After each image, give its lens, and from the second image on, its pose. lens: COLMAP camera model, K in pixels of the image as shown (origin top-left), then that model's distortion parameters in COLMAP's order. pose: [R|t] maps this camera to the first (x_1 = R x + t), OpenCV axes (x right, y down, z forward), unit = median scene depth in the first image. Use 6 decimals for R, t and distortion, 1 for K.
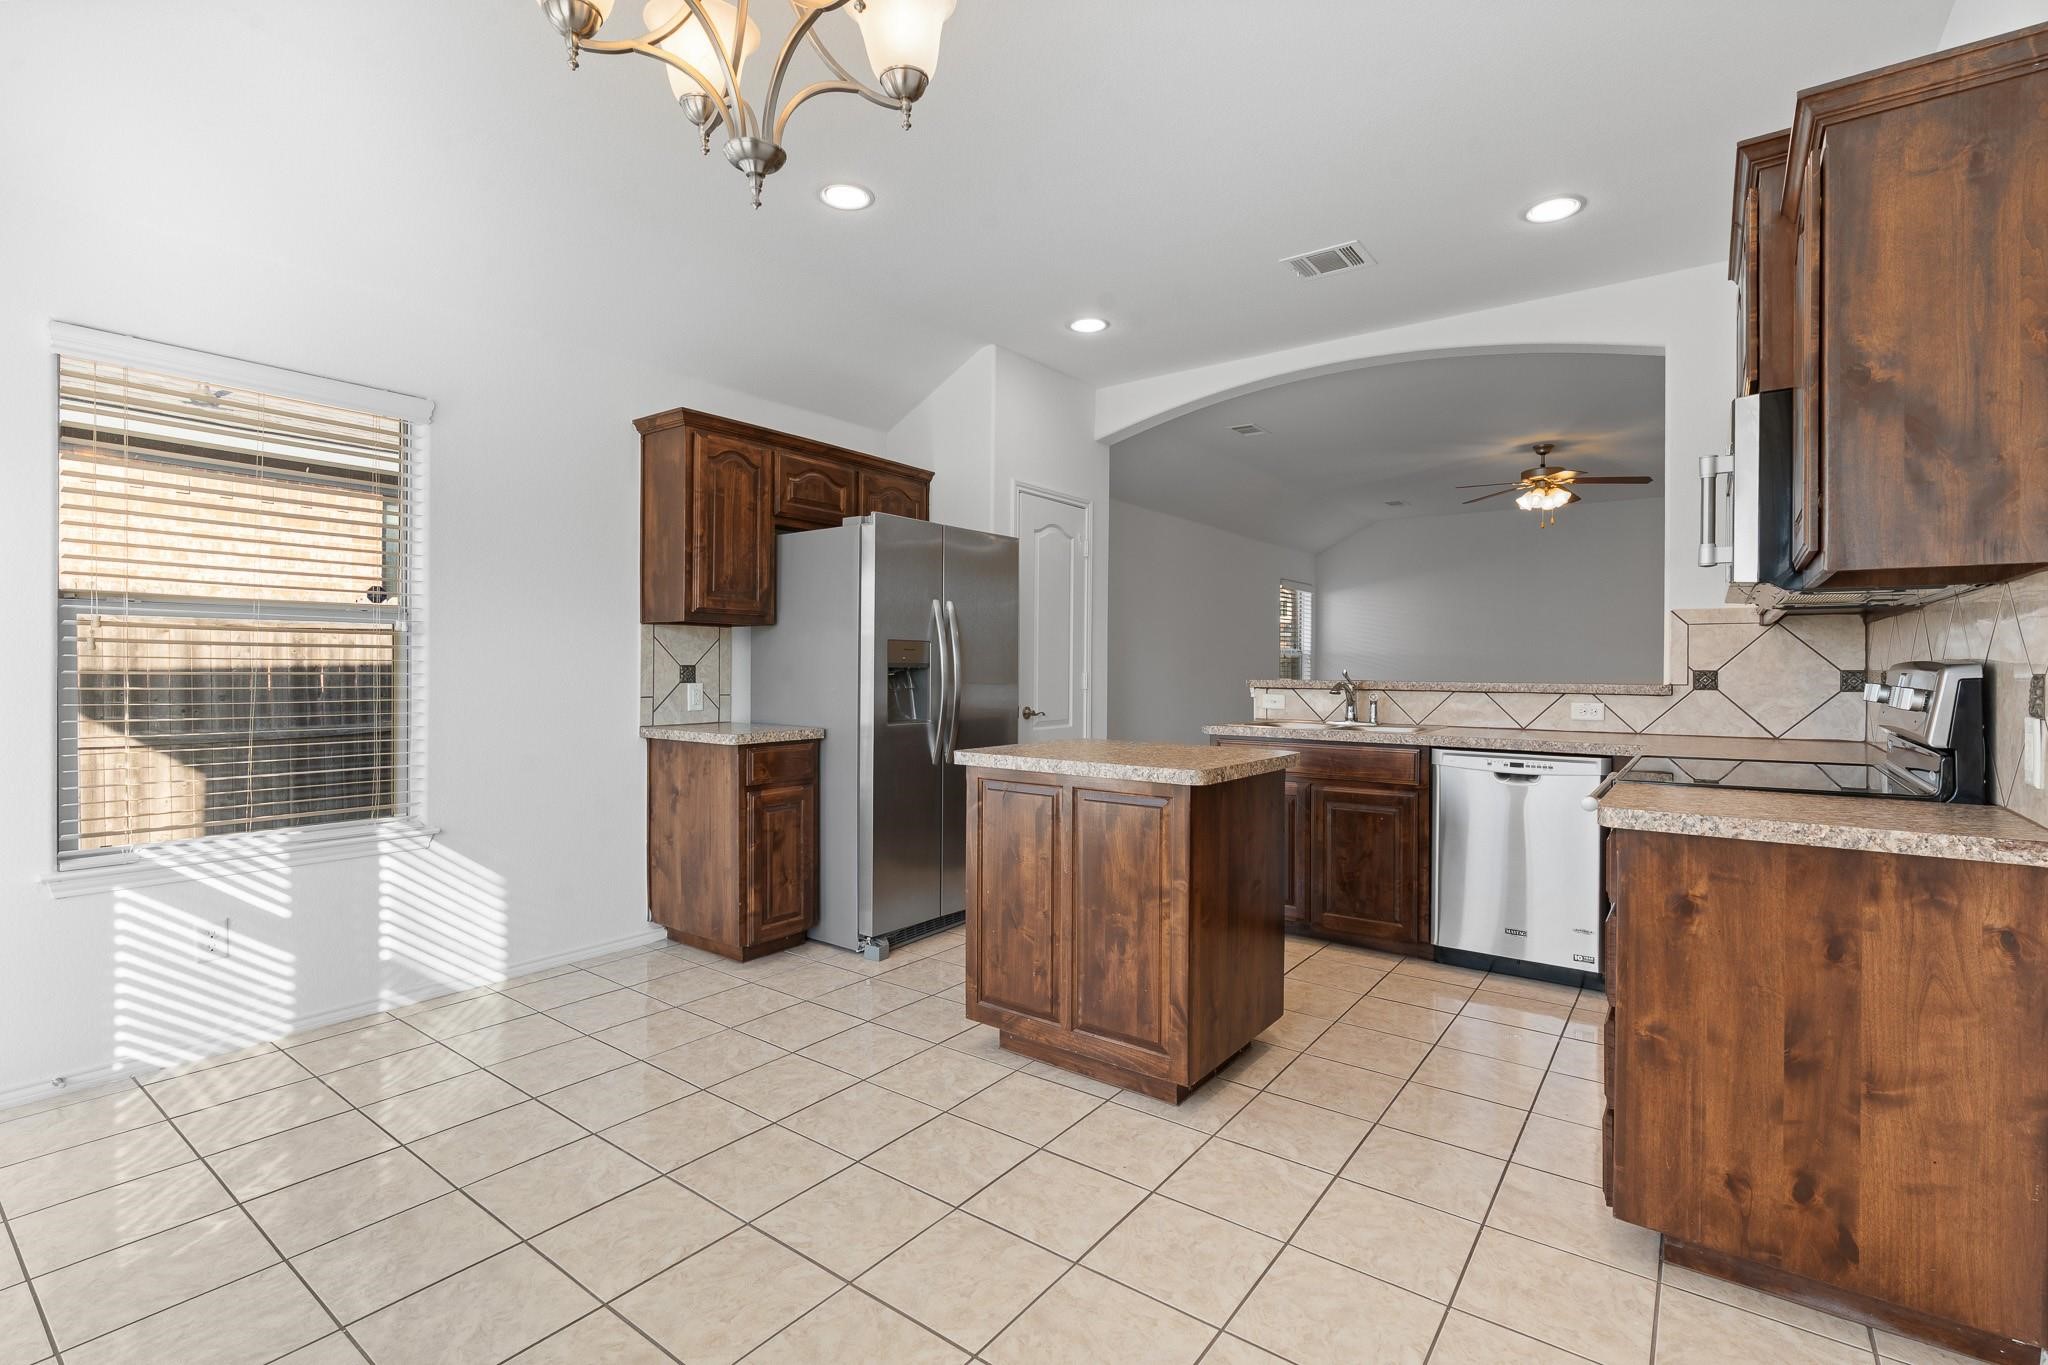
lens RADIAL K [[928.8, 0, 1030.2], [0, 928.8, 669.4], [0, 0, 1]] dist [-0.004321, 0.001348]
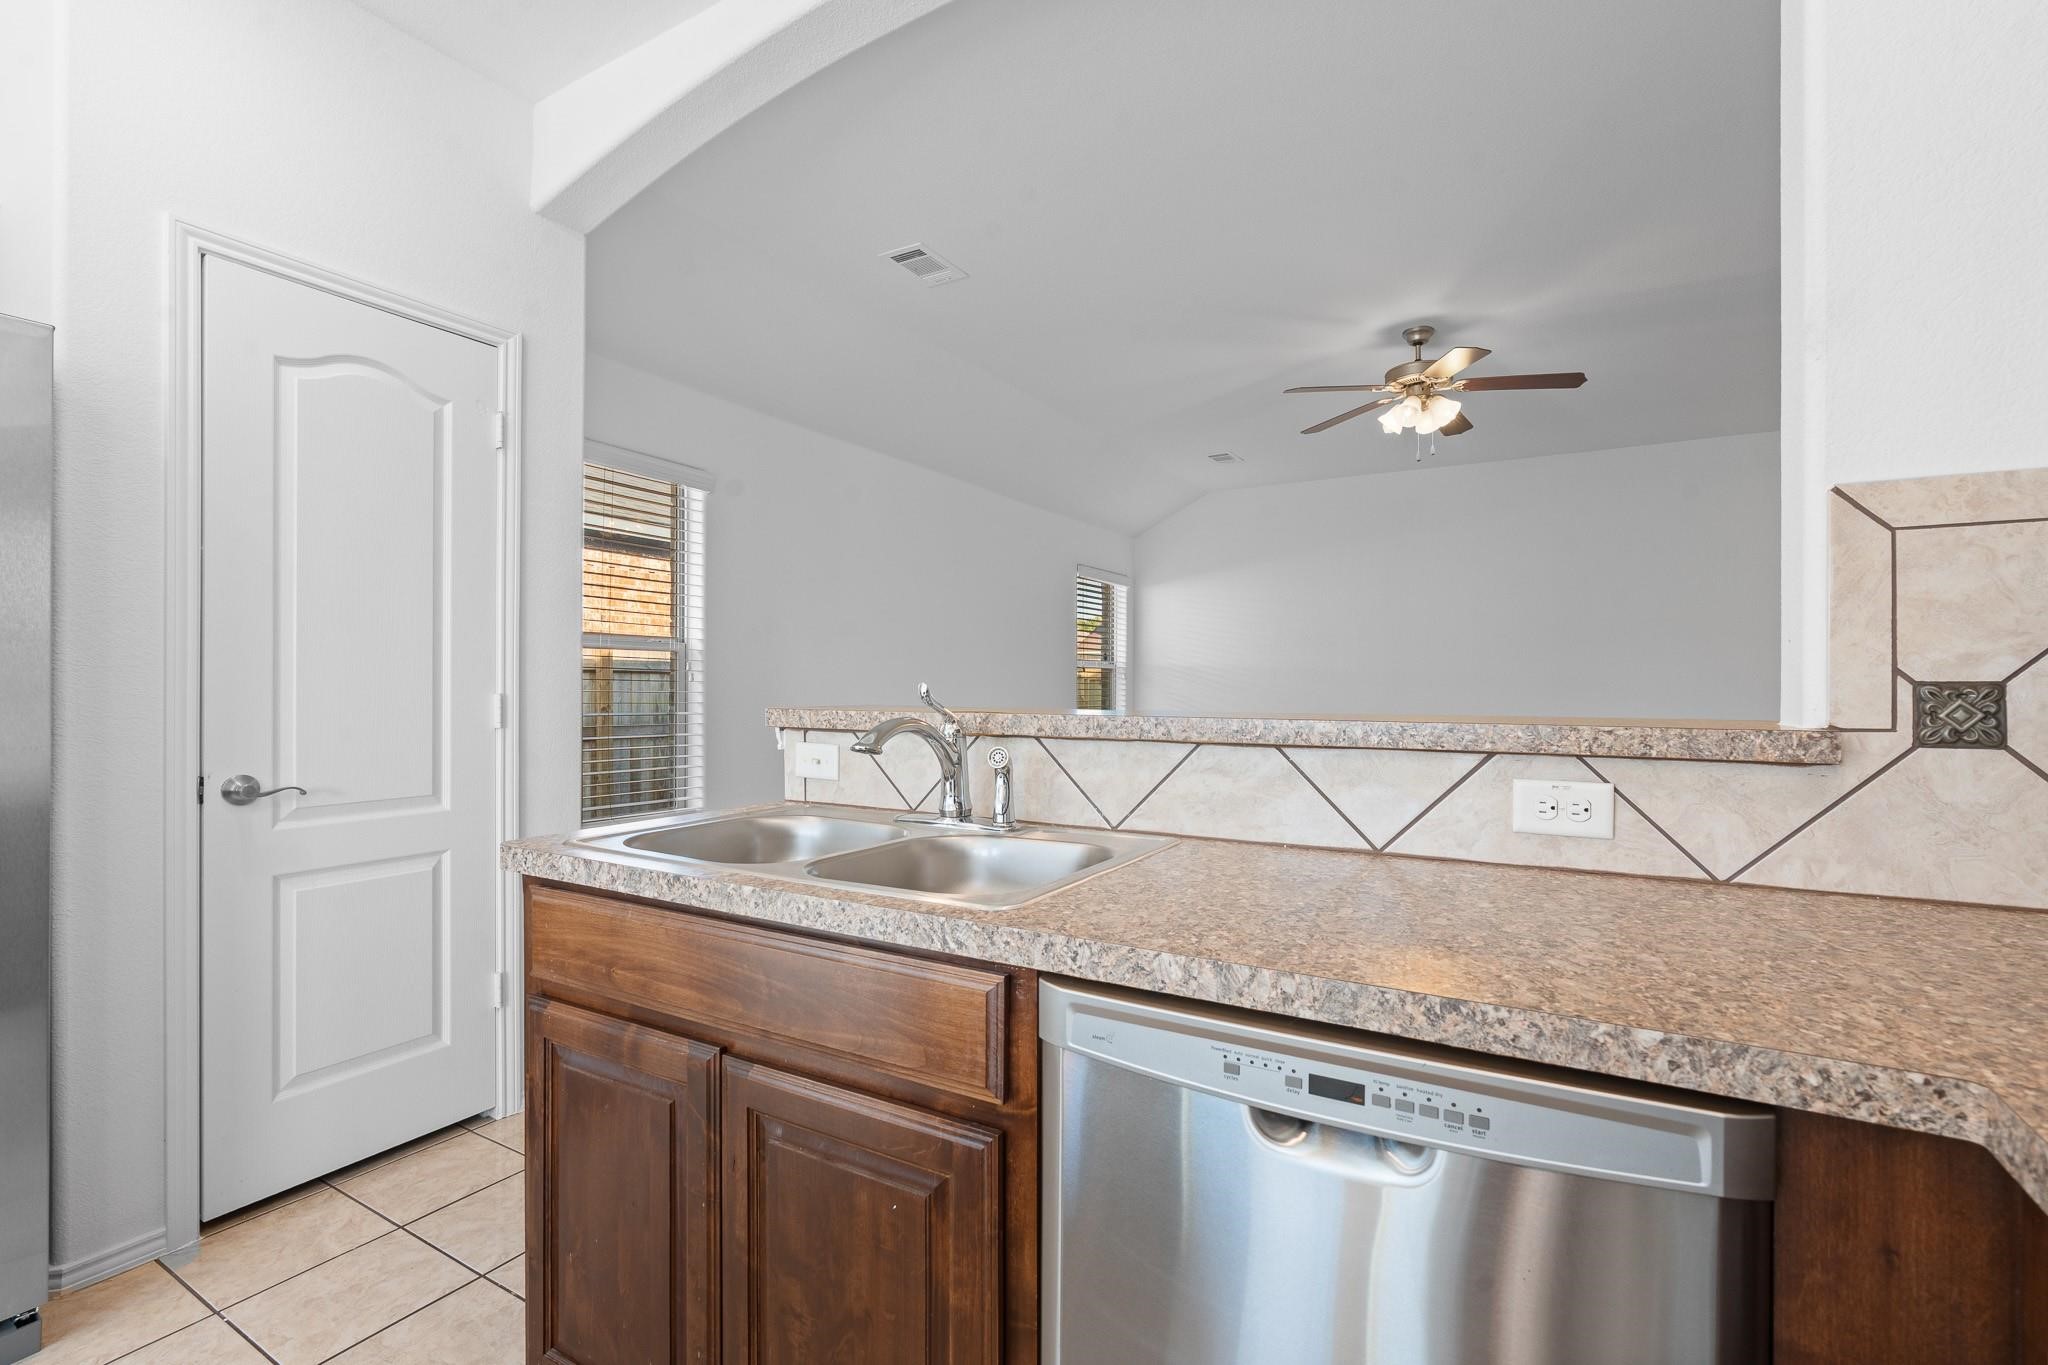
lens RADIAL K [[928.8, 0, 1017.2], [0, 928.8, 689.9], [0, 0, 1]] dist [-0.004321, 0.001348]
pose [[0.994816, -0.002462, 0.101662, 0.364248], [0.002287, 0.999996, 0.001844, 0.002180], [-0.101666, -0.001602, 0.994817, 0.671932]]
